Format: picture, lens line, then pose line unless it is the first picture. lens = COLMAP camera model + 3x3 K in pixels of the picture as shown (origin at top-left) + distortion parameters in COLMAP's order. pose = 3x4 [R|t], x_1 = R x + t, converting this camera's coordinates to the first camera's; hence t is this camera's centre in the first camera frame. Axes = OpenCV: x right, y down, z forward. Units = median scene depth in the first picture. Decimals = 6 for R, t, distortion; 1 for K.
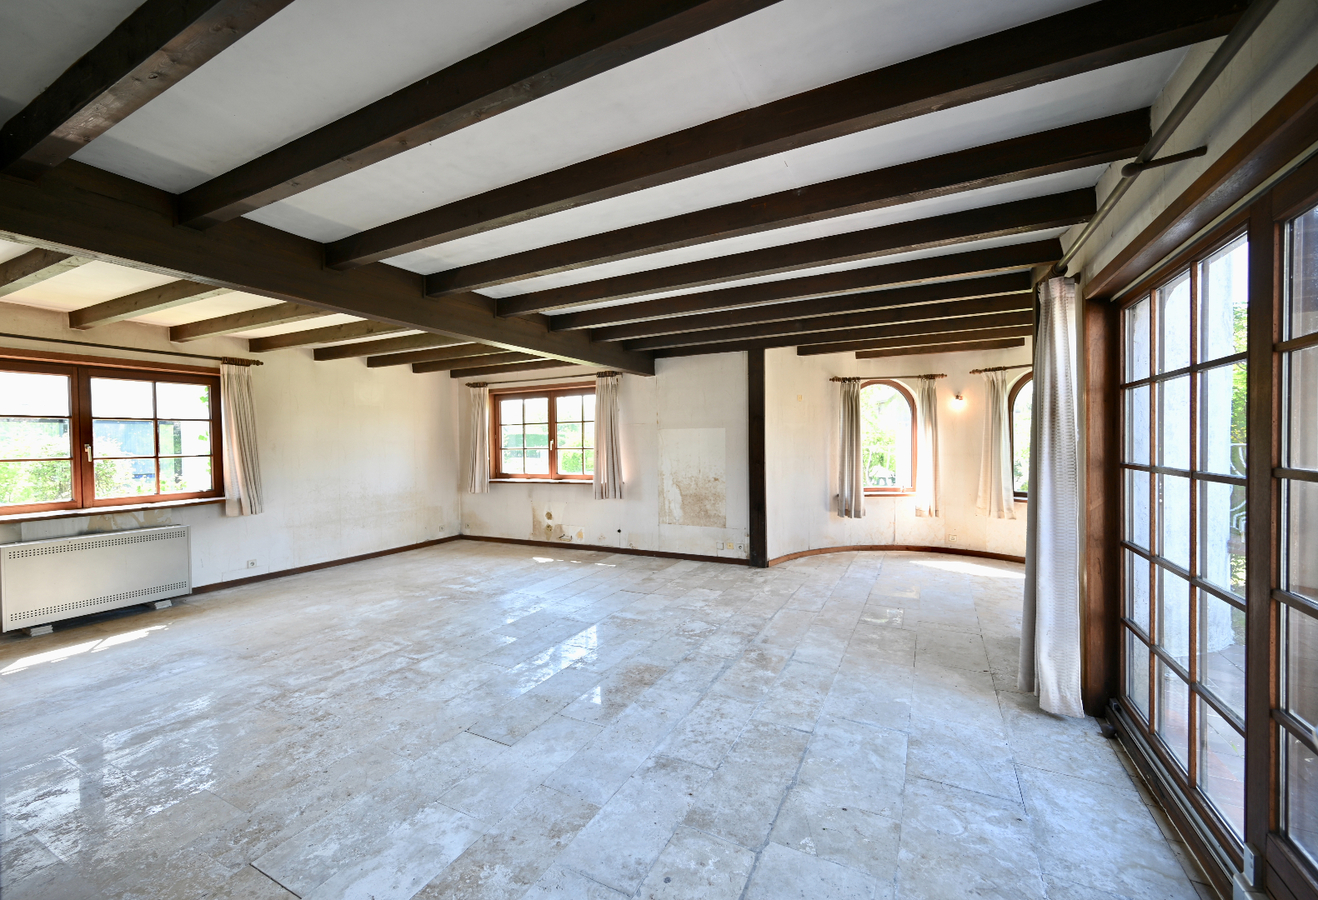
lens RADIAL K [[531.5, 0, 656.0], [0, 531.5, 446.7], [0, 0, 1]] dist [-0.001354, -0.000444]
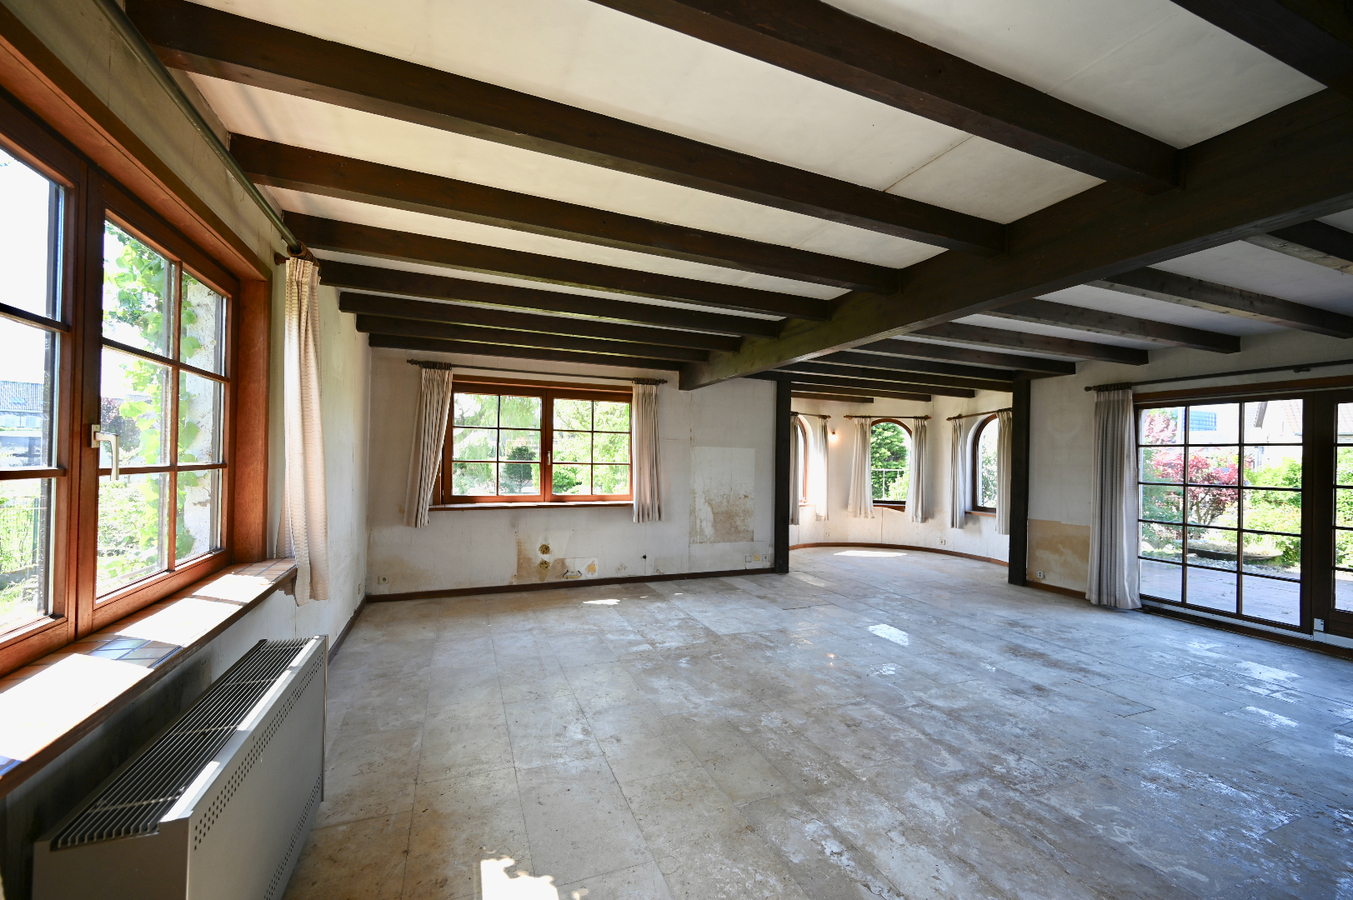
lens RADIAL K [[536.3, 0, 672.3], [0, 536.3, 457.6], [0, 0, 1]] dist [0.000826, 0.000072]
pose [[0.662303, 0.029919, 0.748638, -0.788786], [-0.023954, 0.999537, -0.018755, 0.007331], [-0.748853, -0.005512, 0.662713, 0.400572]]
